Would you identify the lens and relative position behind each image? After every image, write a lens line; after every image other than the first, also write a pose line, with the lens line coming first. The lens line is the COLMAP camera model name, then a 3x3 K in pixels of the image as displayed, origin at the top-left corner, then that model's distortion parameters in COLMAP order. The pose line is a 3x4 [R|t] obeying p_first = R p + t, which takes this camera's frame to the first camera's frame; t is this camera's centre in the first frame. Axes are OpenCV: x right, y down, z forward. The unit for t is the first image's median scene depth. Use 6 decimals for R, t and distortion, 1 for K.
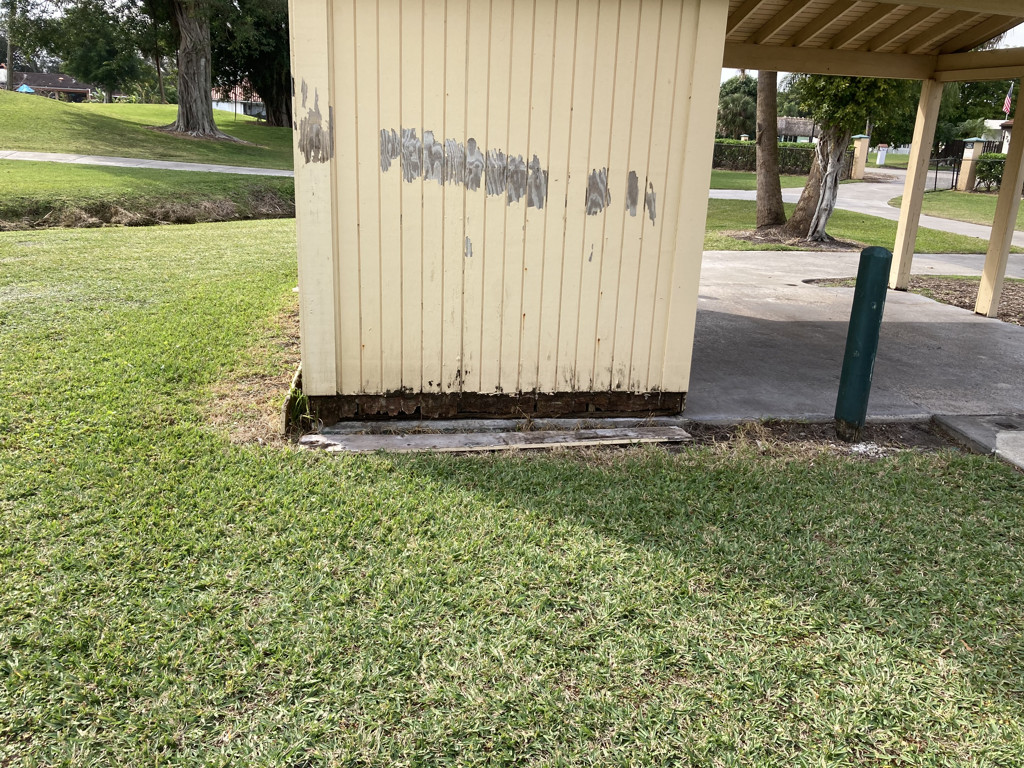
lens RADIAL K [[820.4, 0, 512.0], [0, 820.4, 384.0], [0, 0, 1]] dist [0.086439, -0.096335]
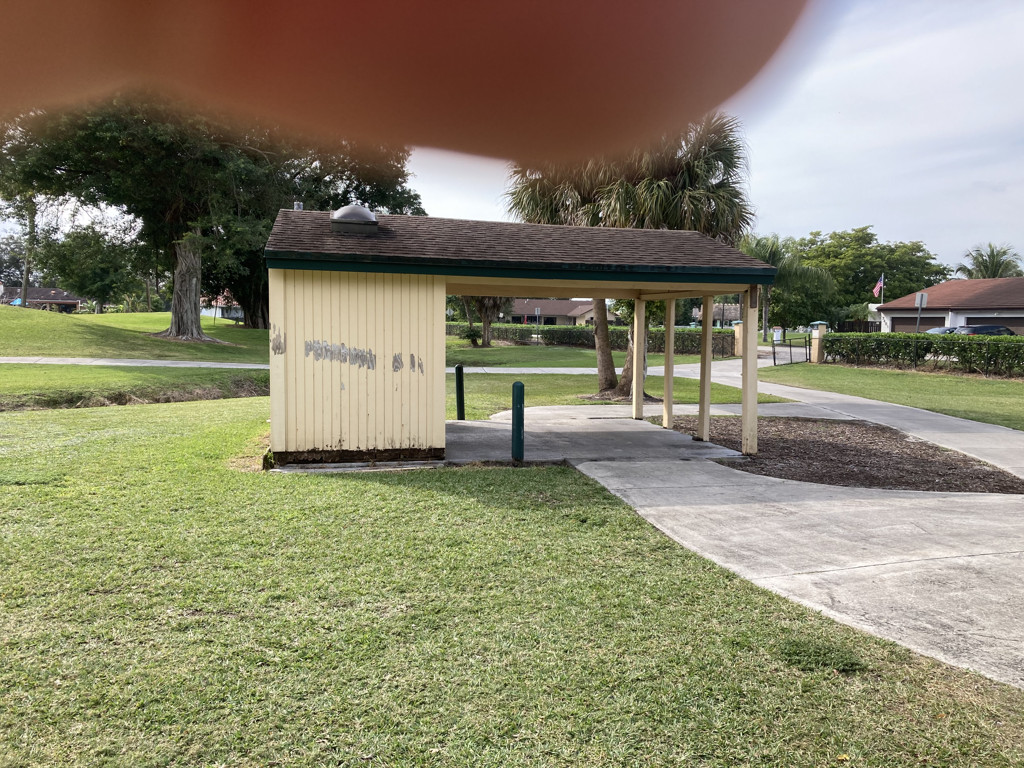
lens RADIAL K [[820.4, 0, 512.0], [0, 820.4, 384.0], [0, 0, 1]] dist [0.086439, -0.096335]
pose [[0.998718, -0.034593, 0.036965, 0.315114], [0.041854, 0.974963, -0.218395, 0.332386], [-0.028485, 0.219662, 0.975160, -1.211092]]
